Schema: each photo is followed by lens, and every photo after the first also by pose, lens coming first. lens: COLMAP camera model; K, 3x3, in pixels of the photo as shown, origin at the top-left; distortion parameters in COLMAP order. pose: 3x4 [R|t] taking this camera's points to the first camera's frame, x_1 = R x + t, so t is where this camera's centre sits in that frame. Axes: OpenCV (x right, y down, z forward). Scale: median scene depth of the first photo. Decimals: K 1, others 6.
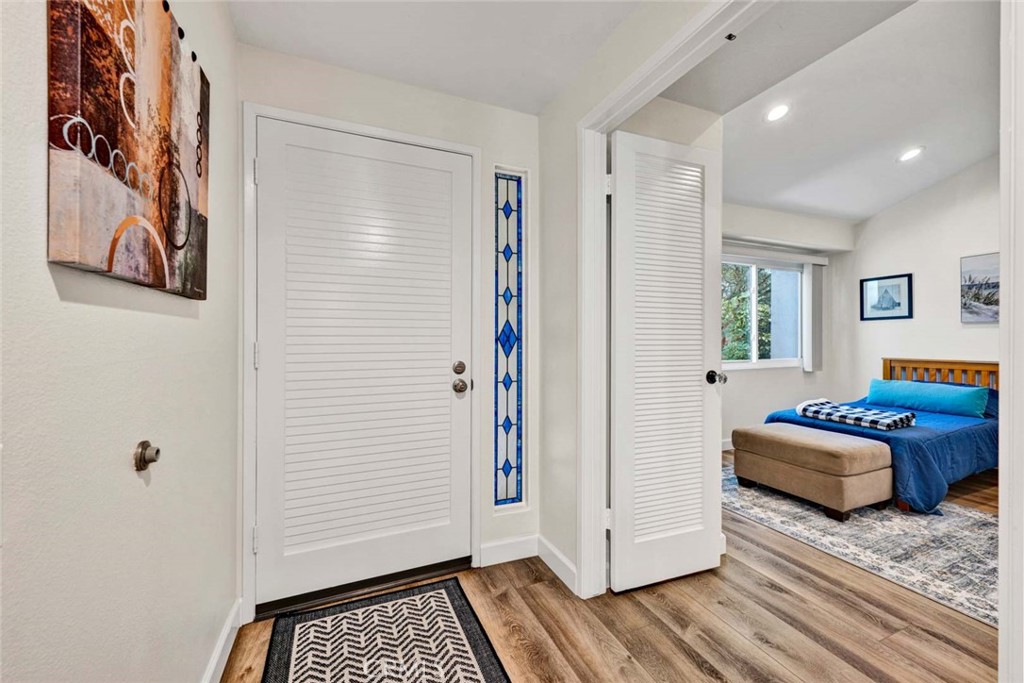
lens RADIAL K [[406.3, 0, 506.0], [0, 406.3, 344.2], [0, 0, 1]] dist [-0.000188, -0.000434]
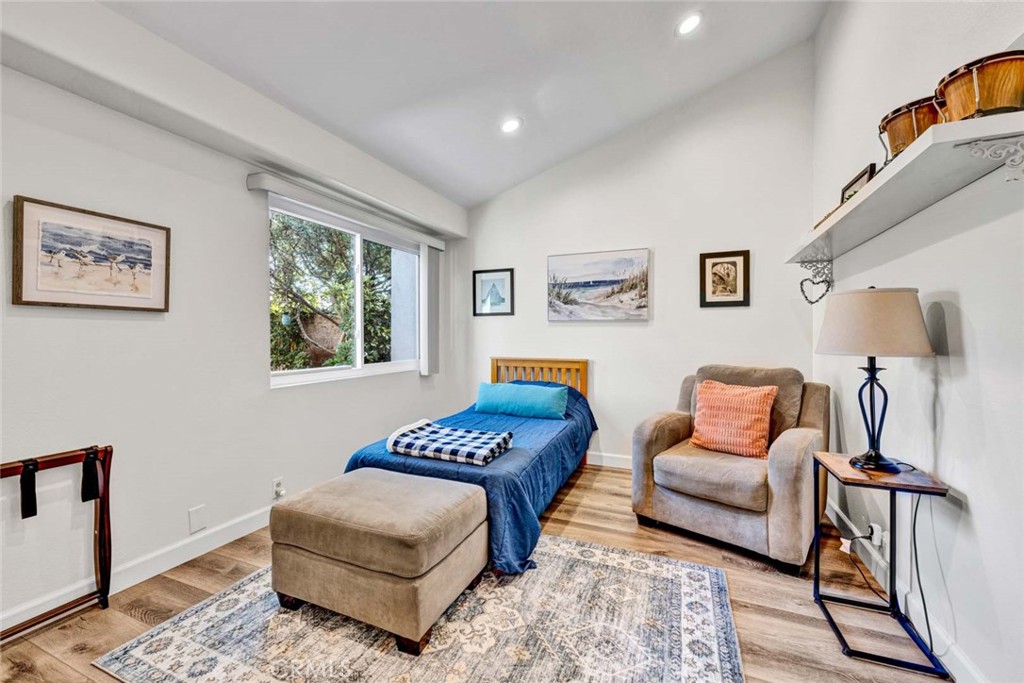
lens RADIAL K [[406.3, 0, 506.0], [0, 406.3, 344.2], [0, 0, 1]] dist [-0.000188, -0.000434]
pose [[0.730809, -0.011102, 0.682492, 0.441474], [0.000976, 0.999884, 0.015220, -0.013243], [-0.682582, -0.010457, 0.730735, 0.413811]]
